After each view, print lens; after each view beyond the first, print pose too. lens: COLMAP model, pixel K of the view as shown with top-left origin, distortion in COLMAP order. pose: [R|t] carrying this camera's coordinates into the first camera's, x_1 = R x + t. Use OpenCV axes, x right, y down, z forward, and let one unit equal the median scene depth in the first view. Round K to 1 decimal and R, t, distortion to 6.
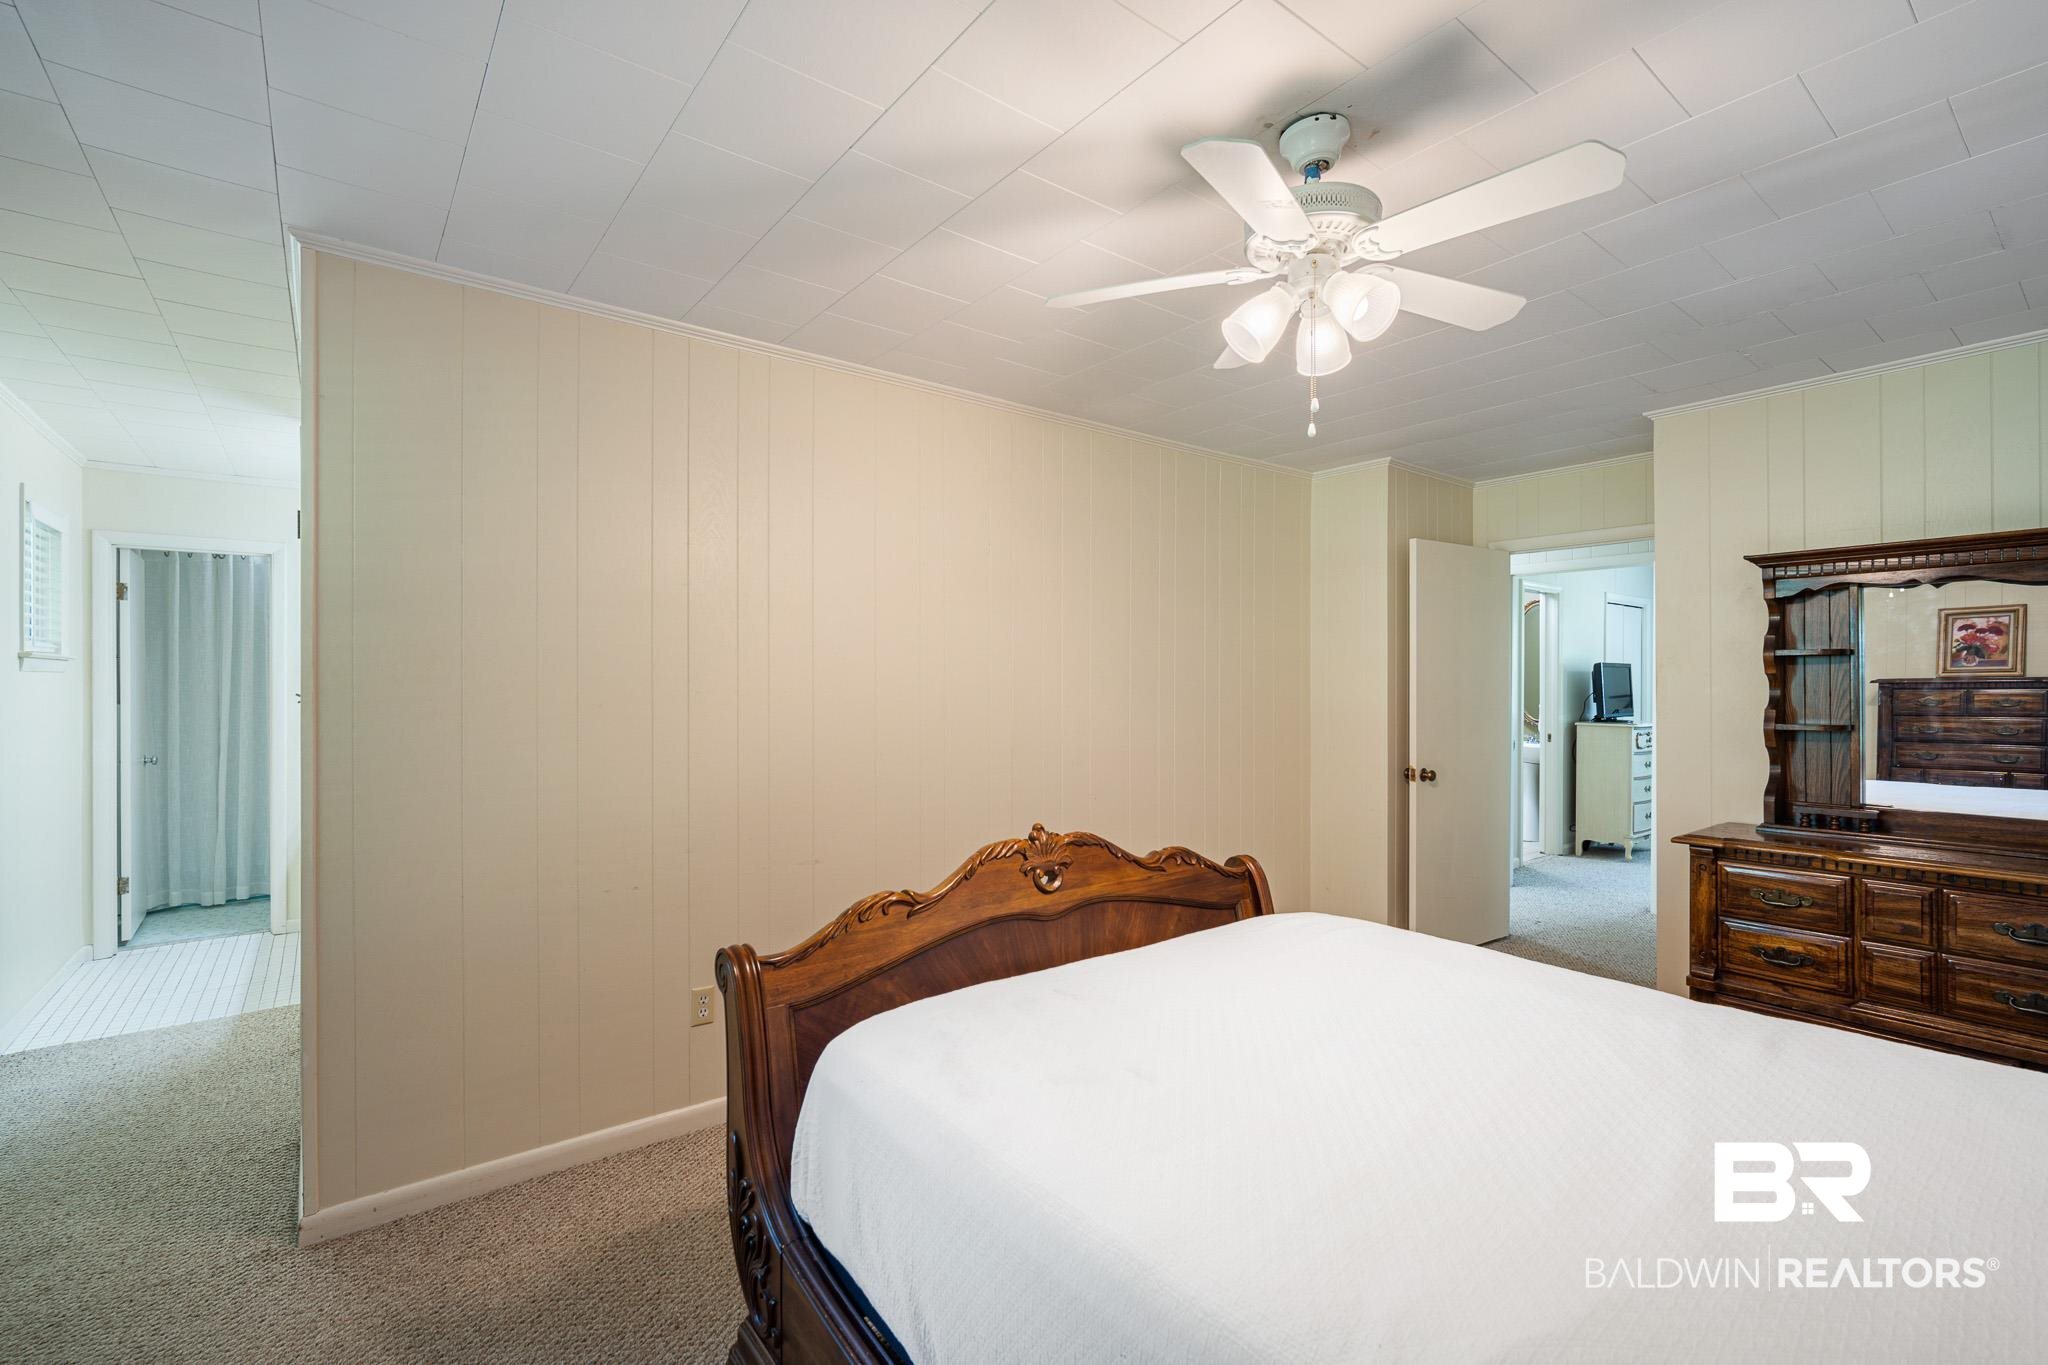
lens RADIAL K [[894.6, 0, 1029.1], [0, 894.6, 681.9], [0, 0, 1]] dist [-0.001259, -0.000059]
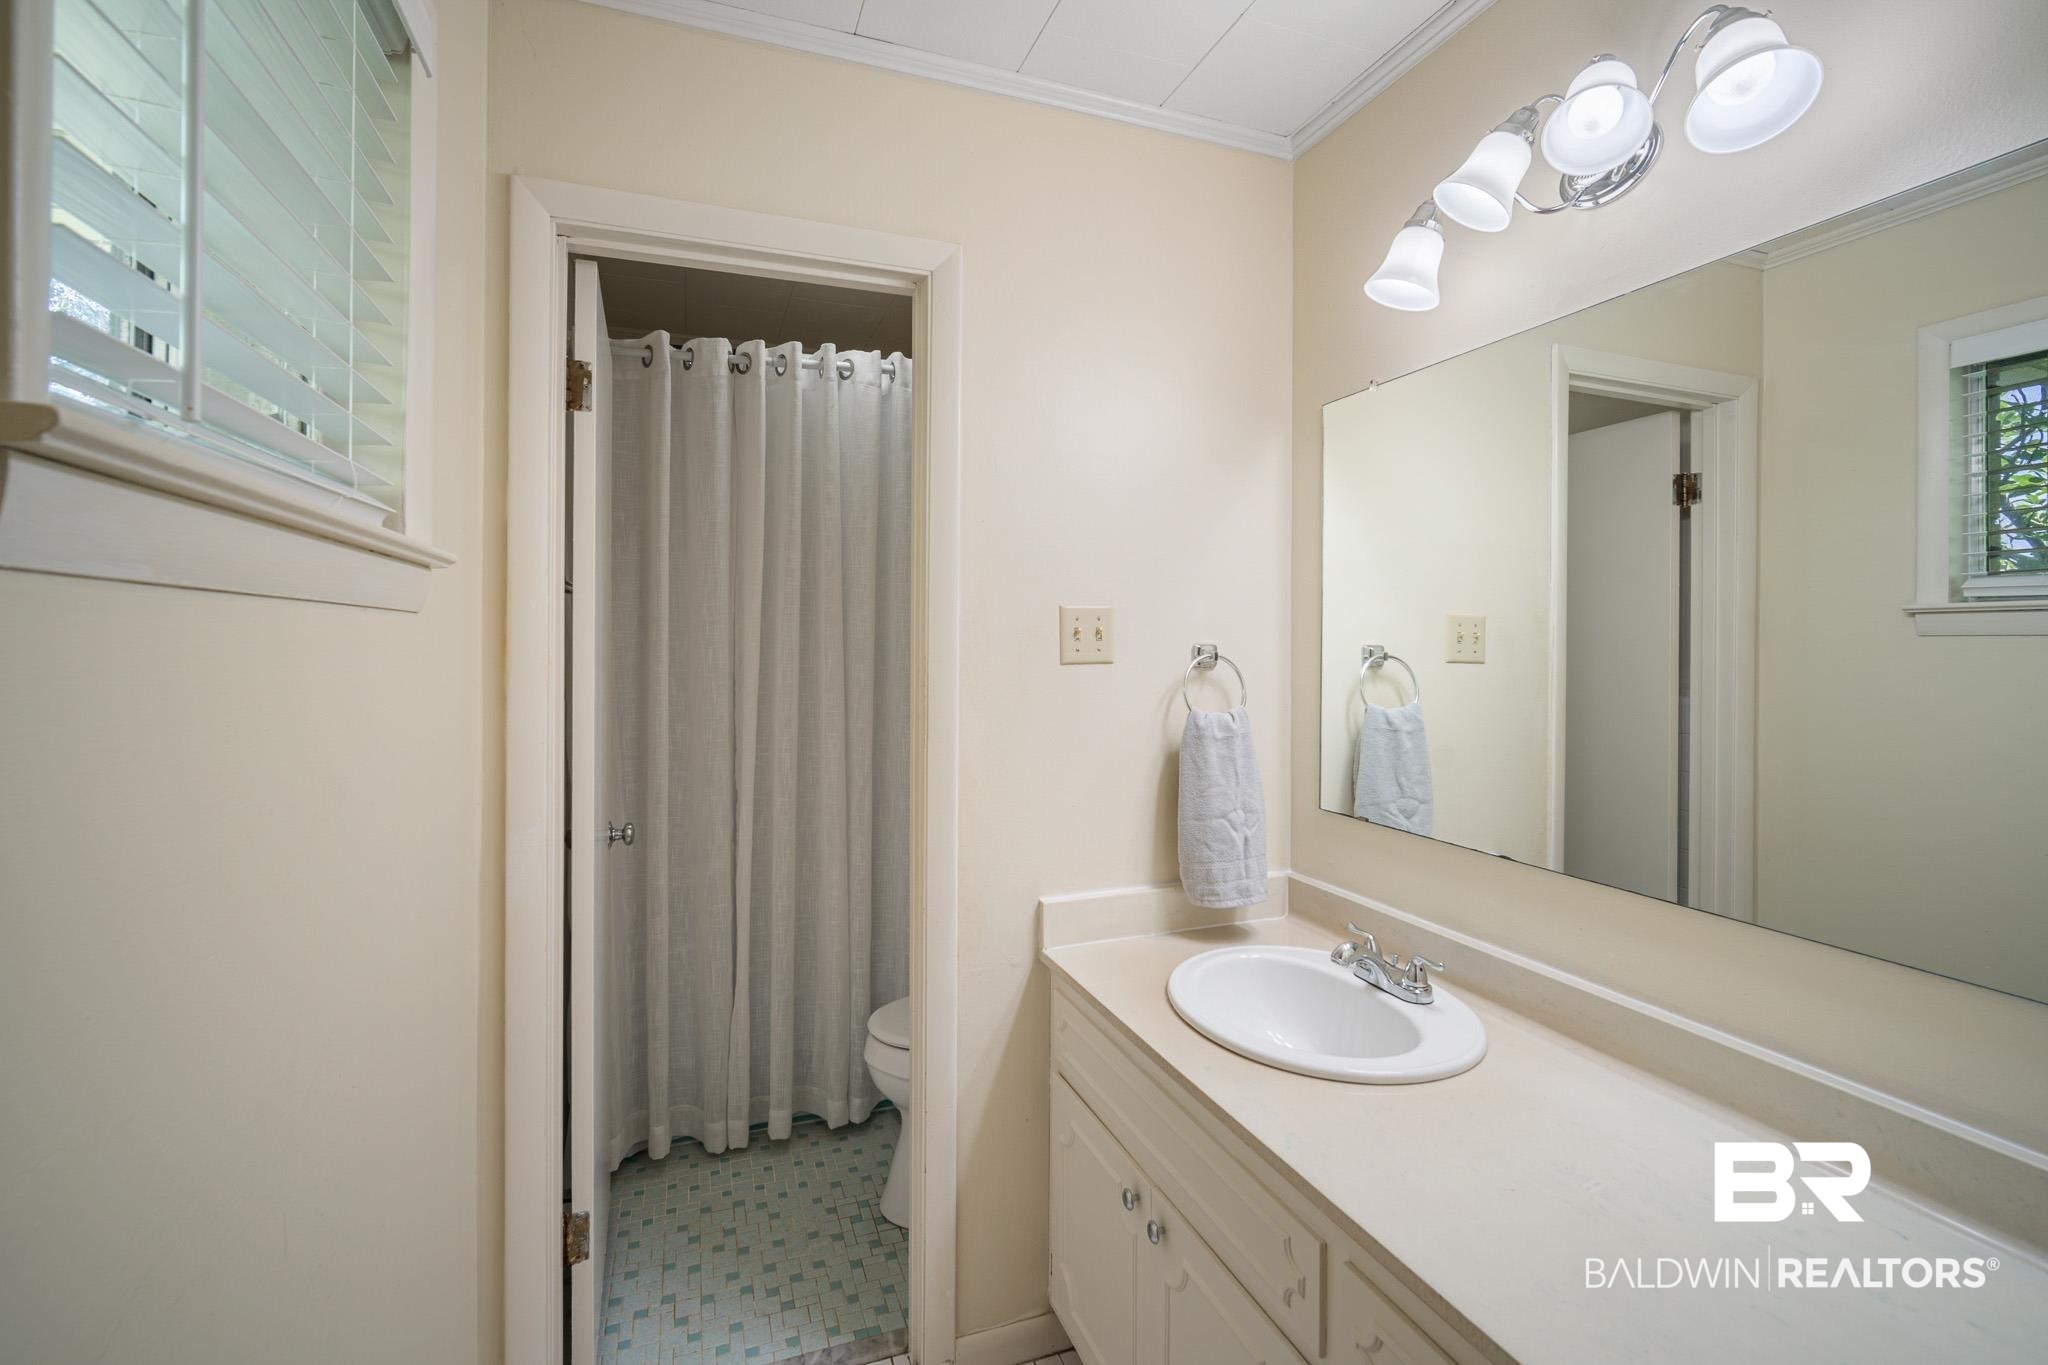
lens RADIAL K [[905.7, 0, 1026.7], [0, 905.7, 643.3], [0, 0, 1]] dist [-0.000008, 0.000034]
pose [[0.953838, 0.004256, -0.300293, -0.650880], [-0.005267, 0.999983, -0.002556, -0.000961], [0.300277, 0.004020, 0.953844, 0.628038]]
